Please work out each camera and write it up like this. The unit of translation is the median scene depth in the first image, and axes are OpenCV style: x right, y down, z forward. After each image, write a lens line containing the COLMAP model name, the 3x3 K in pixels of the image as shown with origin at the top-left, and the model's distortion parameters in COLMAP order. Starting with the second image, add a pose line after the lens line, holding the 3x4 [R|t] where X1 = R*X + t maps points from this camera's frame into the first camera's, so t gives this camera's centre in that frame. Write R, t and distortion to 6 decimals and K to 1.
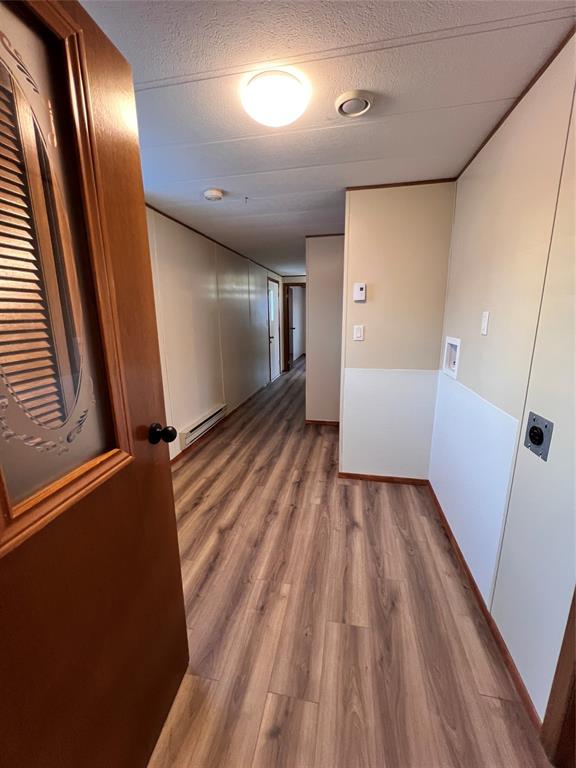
lens RADIAL K [[302.9, 0, 284.9], [0, 302.9, 382.9], [0, 0, 1]] dist [-0.001814, -0.000602]
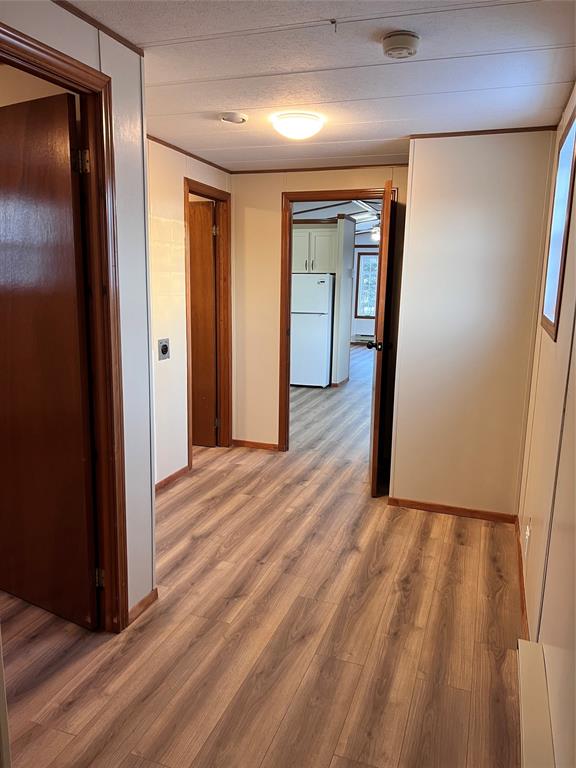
lens RADIAL K [[582.6, 0, 287.3], [0, 582.6, 385.1], [0, 0, 1]] dist [0.055976, -0.032316]
pose [[-0.990770, -0.034343, 0.131128, -0.198112], [0.019011, 0.922604, 0.385279, -0.491460], [-0.134211, 0.384215, -0.913436, 2.089404]]
